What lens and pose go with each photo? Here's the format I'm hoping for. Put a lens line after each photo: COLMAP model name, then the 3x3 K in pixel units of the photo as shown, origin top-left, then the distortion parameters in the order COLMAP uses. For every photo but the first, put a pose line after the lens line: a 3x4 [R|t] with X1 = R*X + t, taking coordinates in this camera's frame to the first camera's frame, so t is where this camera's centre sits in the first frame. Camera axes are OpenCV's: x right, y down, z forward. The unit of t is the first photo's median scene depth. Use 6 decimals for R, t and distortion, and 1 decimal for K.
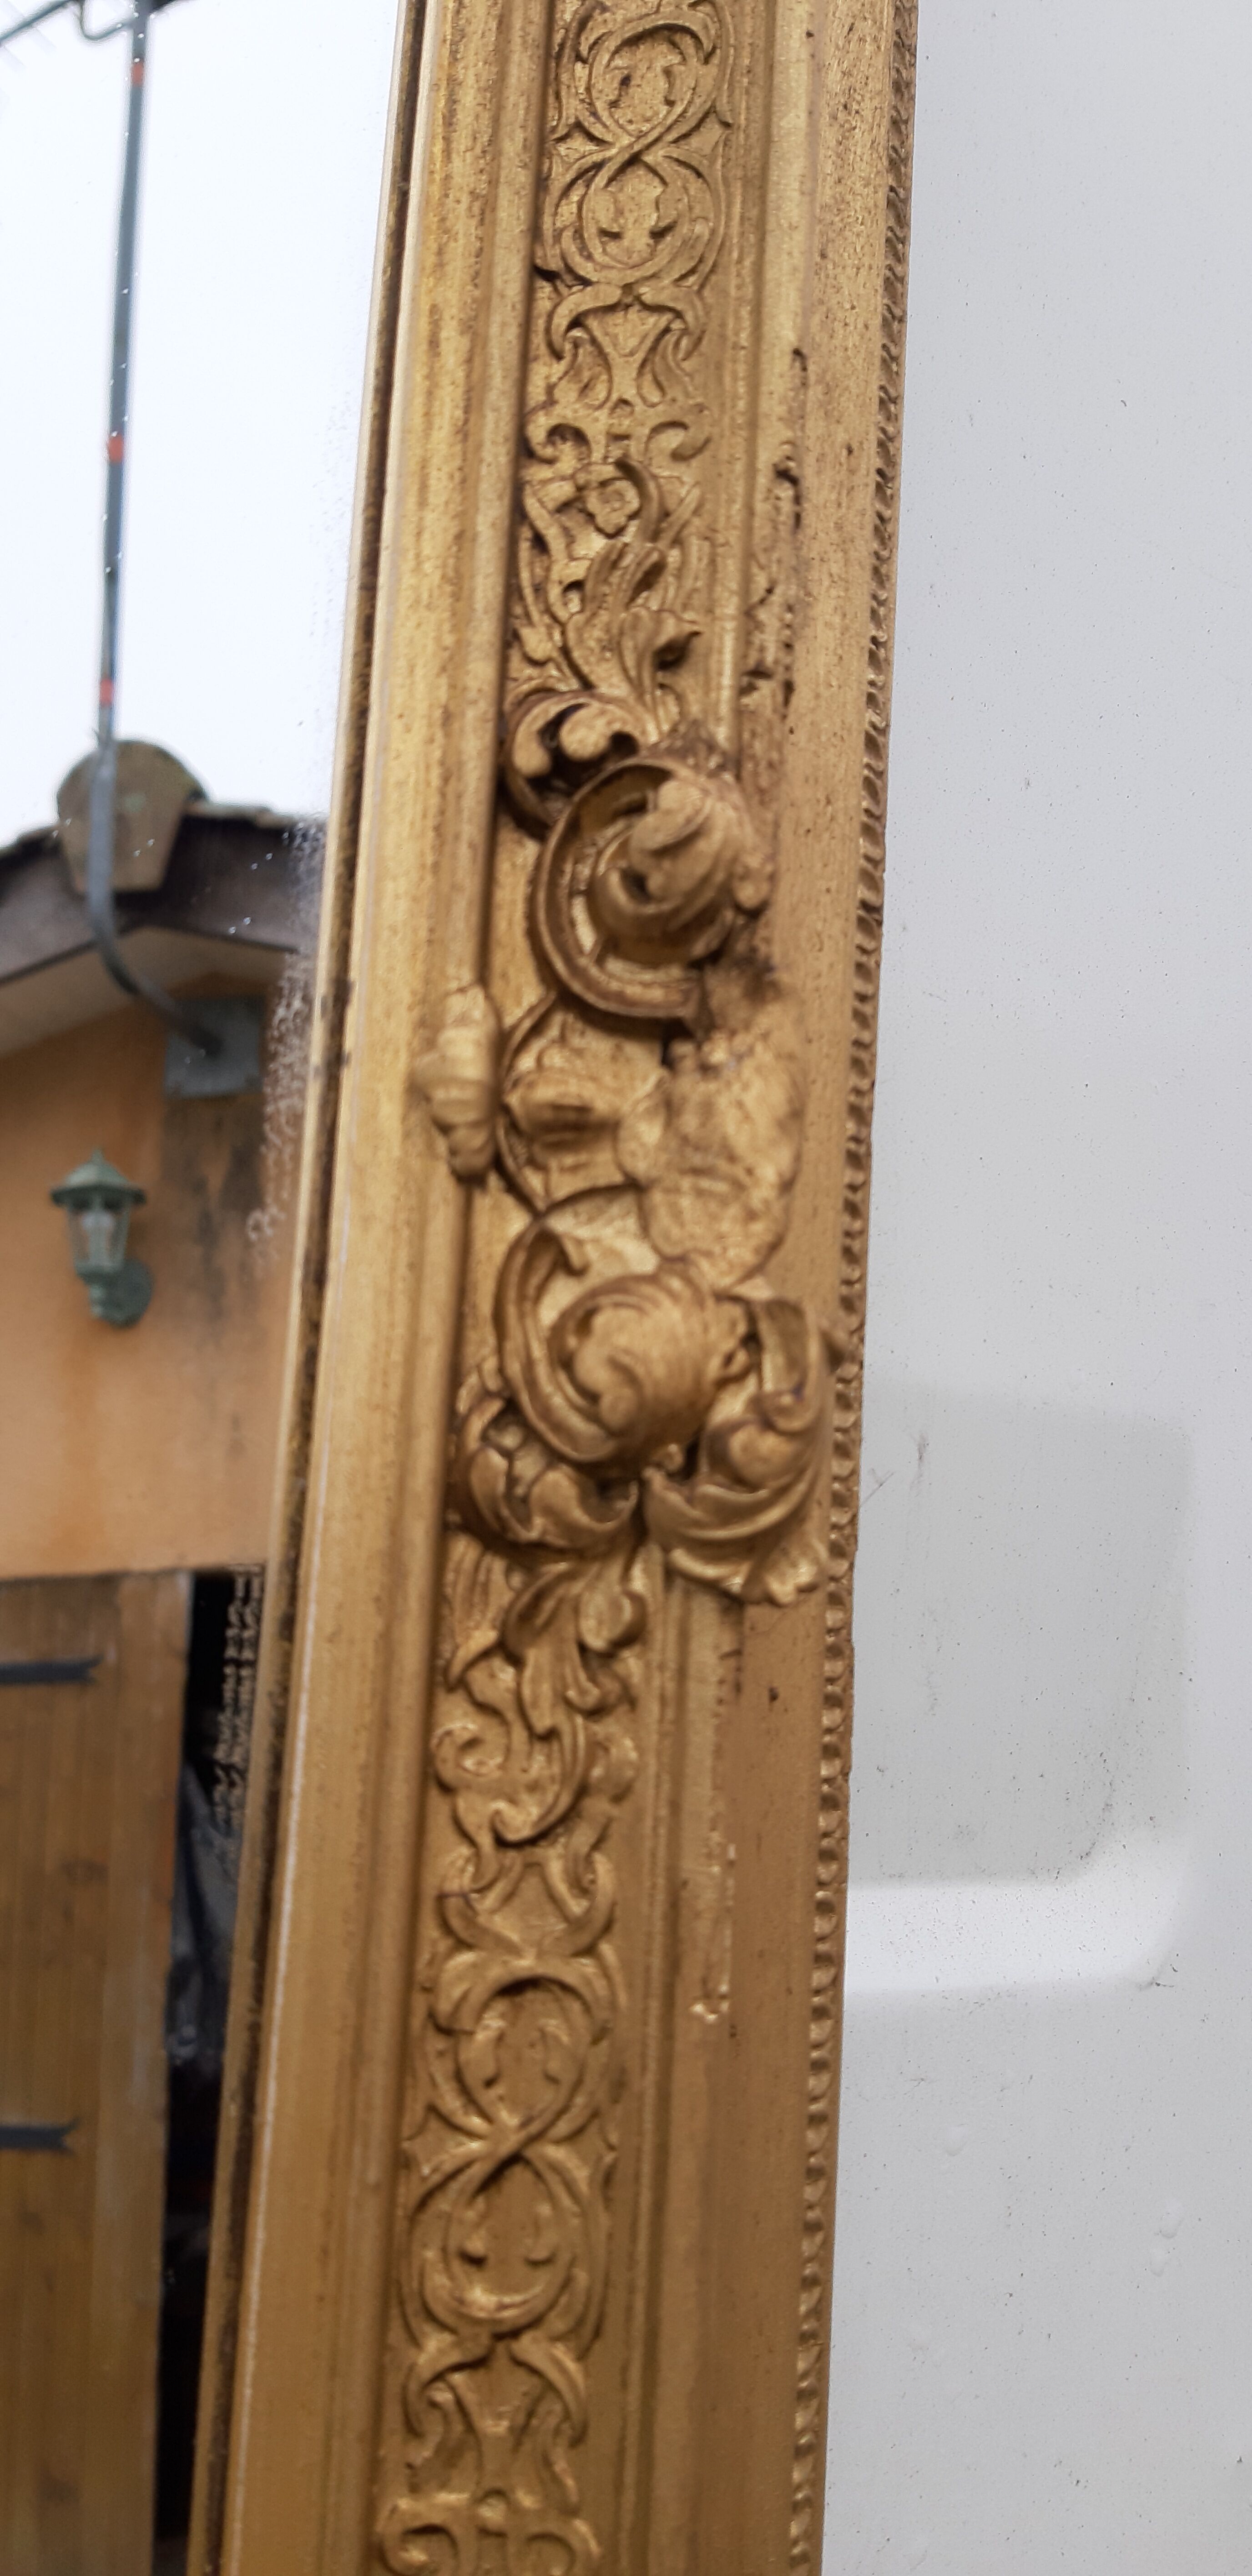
lens RADIAL K [[2122.0, 0, 625.4], [0, 2122.0, 1252.6], [0, 0, 1]] dist [0.005299, -0.005868]
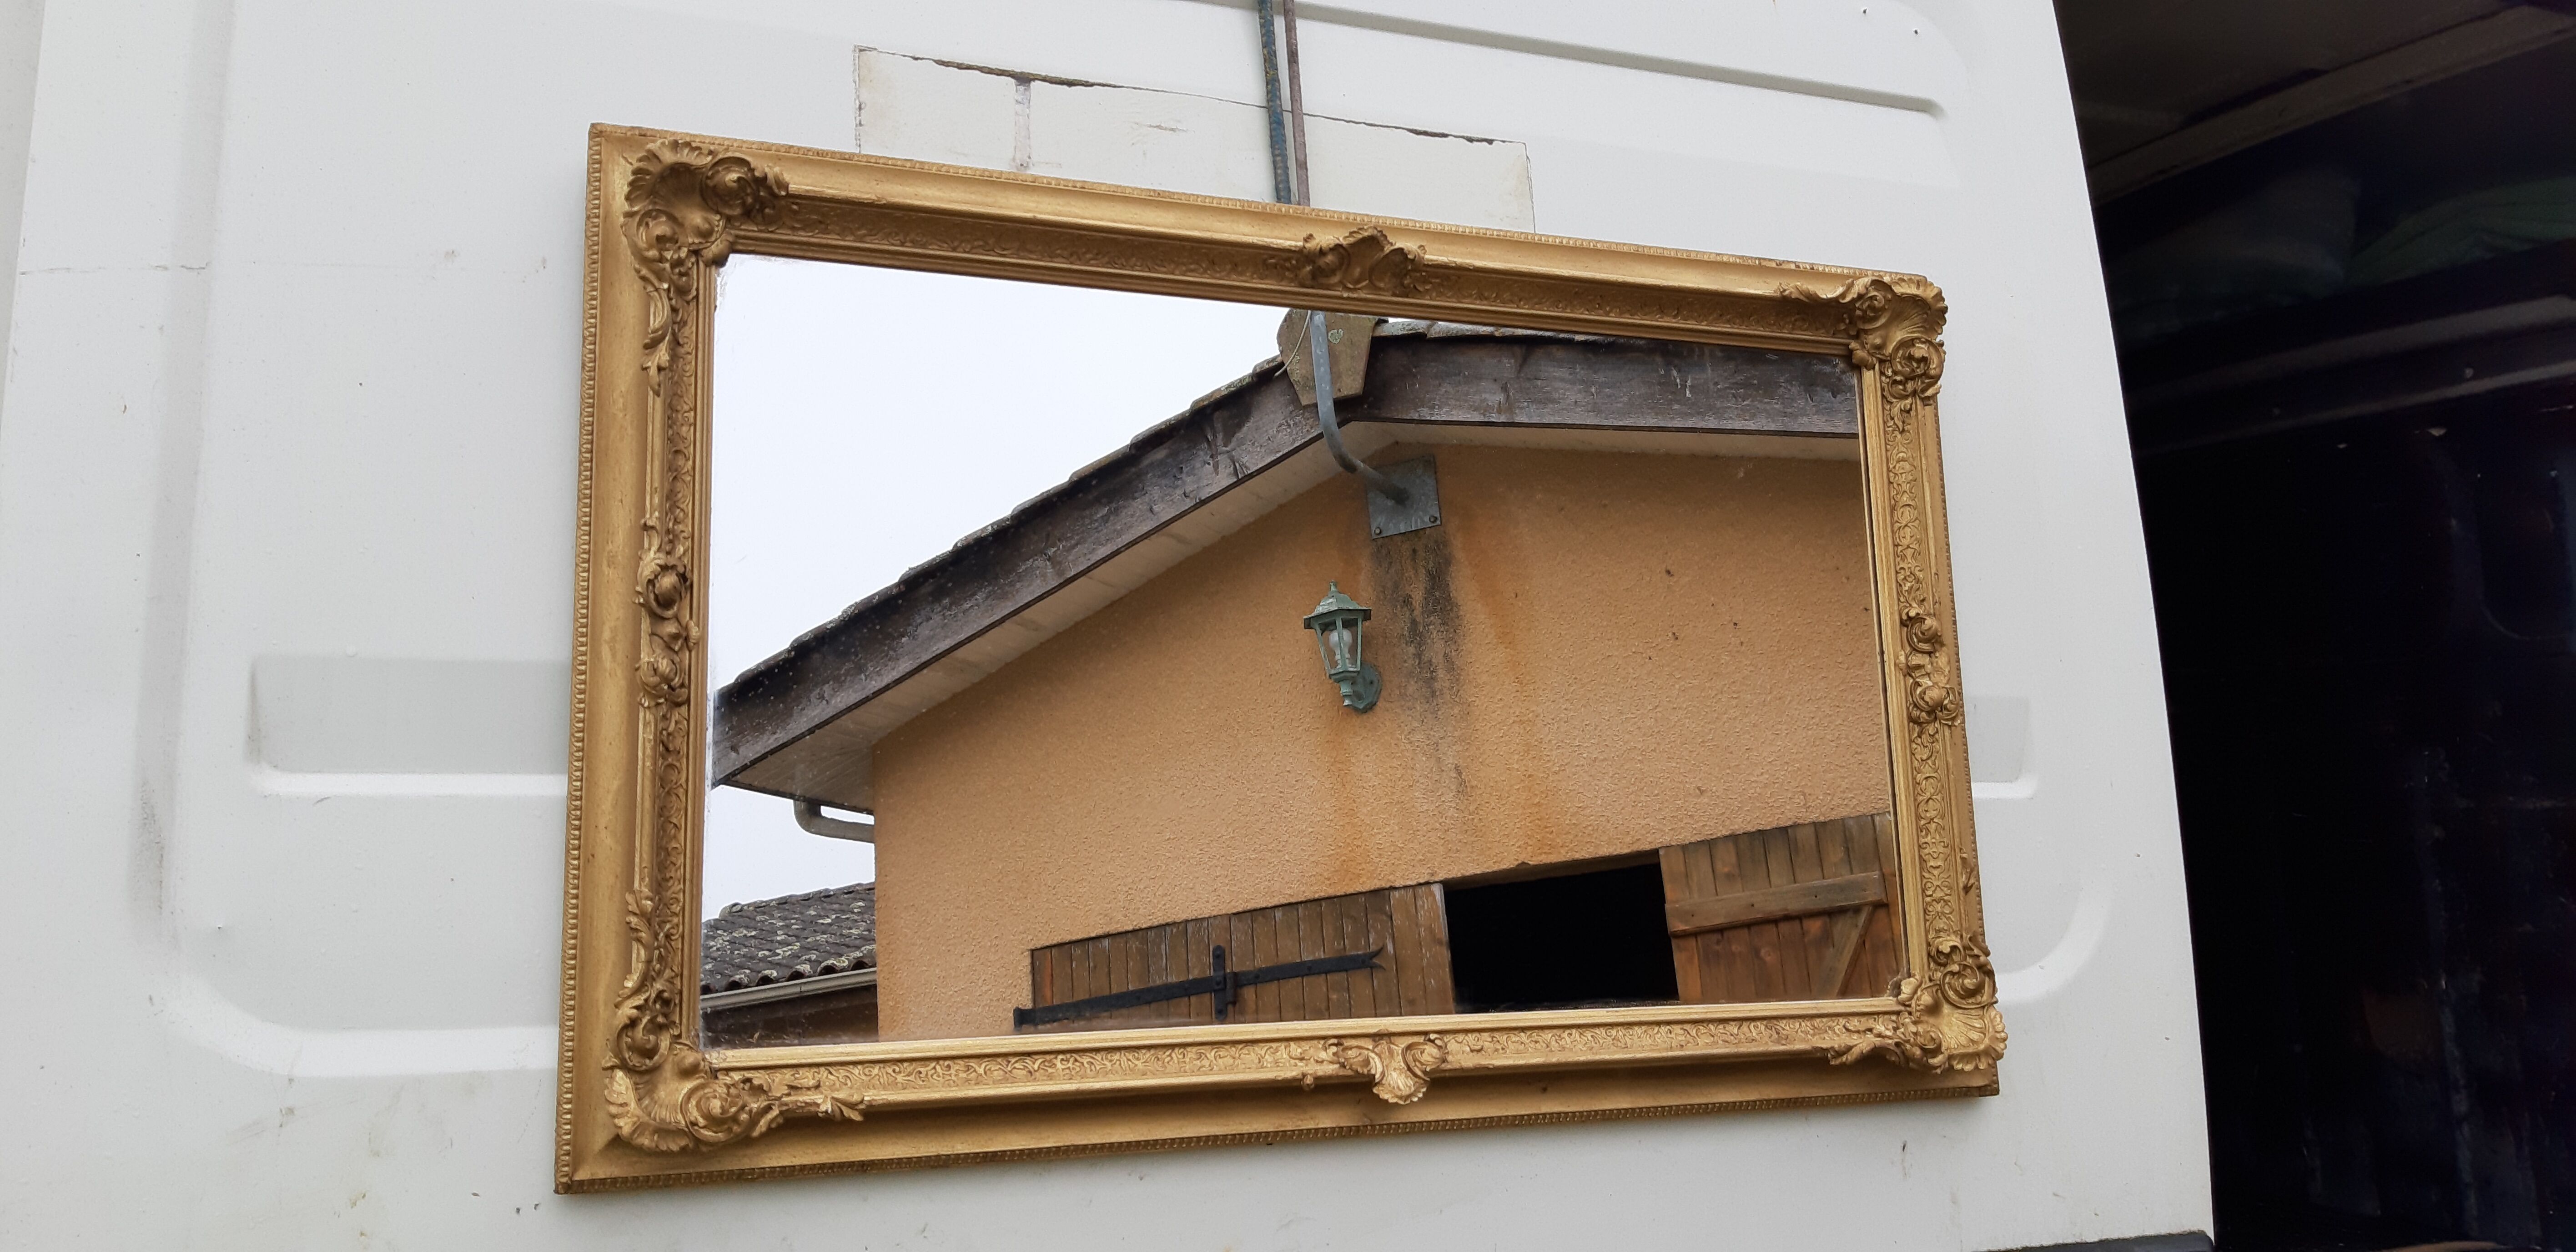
lens RADIAL K [[2122.0, 0, 1188.3], [0, 2122.0, 624.5], [0, 0, 1]] dist [0.005299, -0.005868]
pose [[0.968339, -0.125066, -0.216050, -0.844868], [0.126542, 0.991936, -0.007043, -0.460562], [0.215189, -0.020520, 0.976357, -6.571753]]
